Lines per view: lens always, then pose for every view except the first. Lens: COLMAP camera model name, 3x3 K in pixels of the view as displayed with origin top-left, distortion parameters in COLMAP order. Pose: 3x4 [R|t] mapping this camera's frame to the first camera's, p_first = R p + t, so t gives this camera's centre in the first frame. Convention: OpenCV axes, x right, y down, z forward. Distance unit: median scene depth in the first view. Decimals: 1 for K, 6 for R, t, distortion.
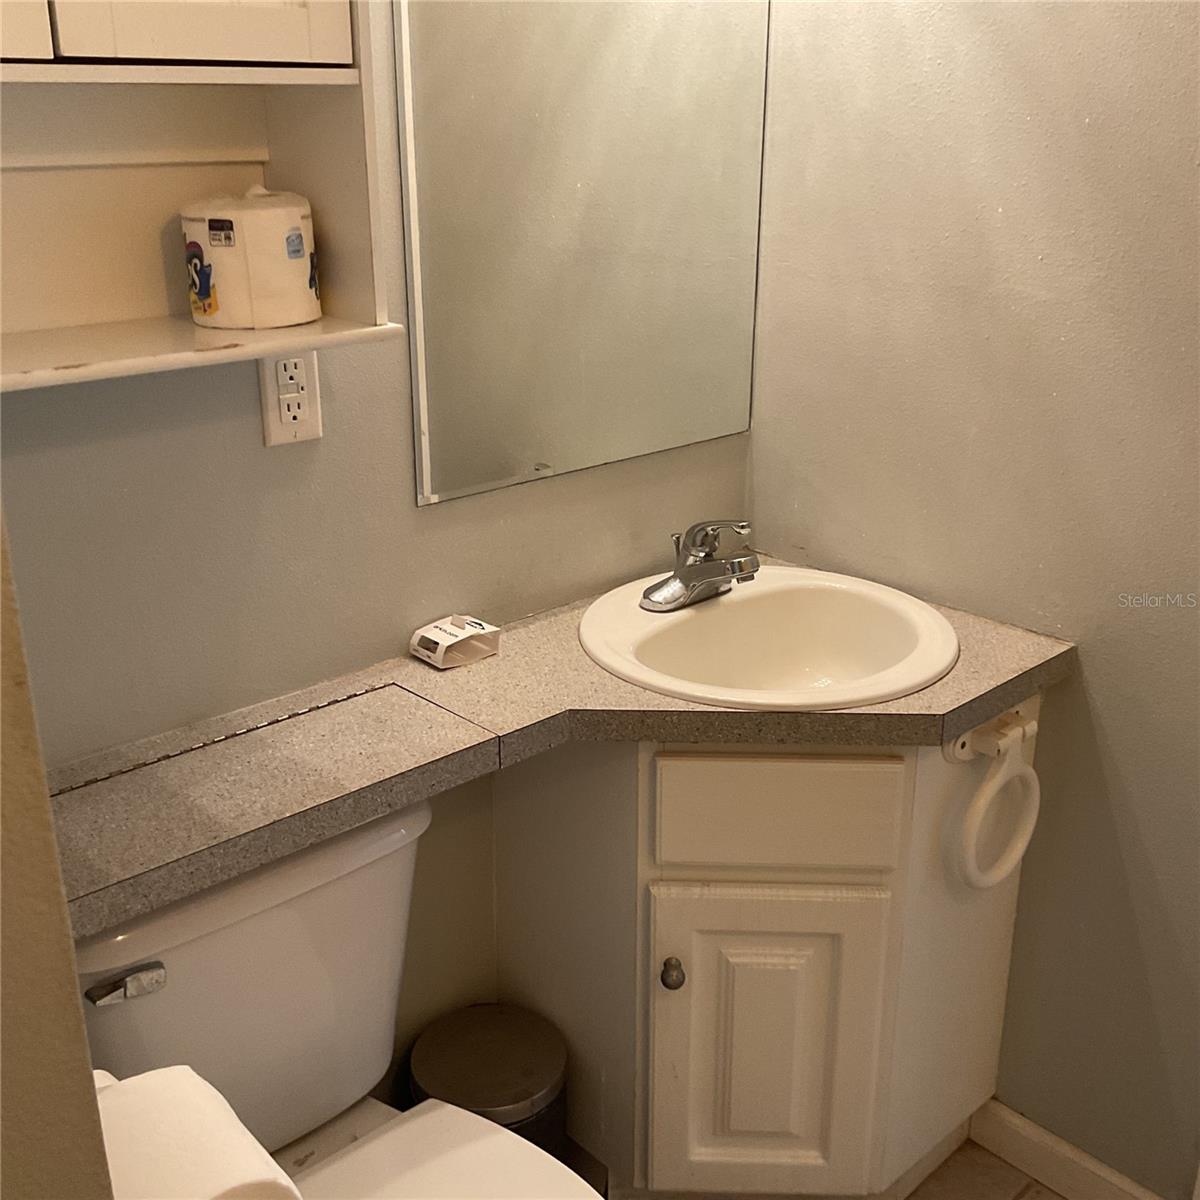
lens RADIAL K [[1351.5, 0, 599.8], [0, 1351.5, 599.5], [0, 0, 1]] dist [0.046325, 0.000000]
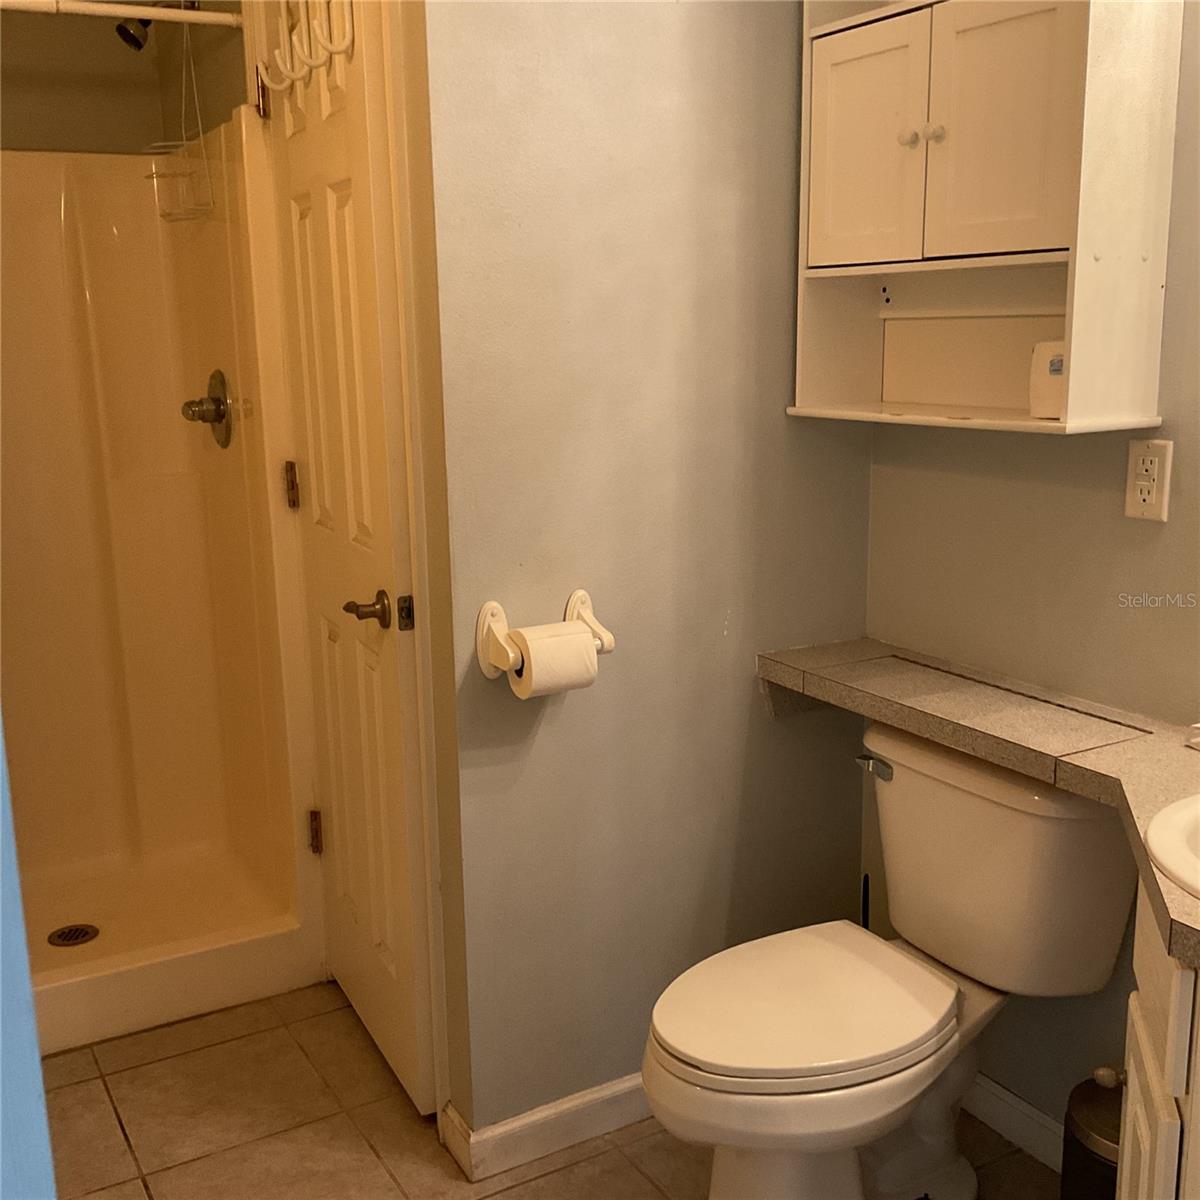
lens RADIAL K [[1351.5, 0, 599.8], [0, 1351.5, 601.3], [0, 0, 1]] dist [0.046325, 0.000000]
pose [[-0.219803, 0.206510, -0.953436, 1.187332], [-0.318584, 0.908558, 0.270235, -0.235743], [0.922058, 0.363148, -0.133913, 0.725776]]
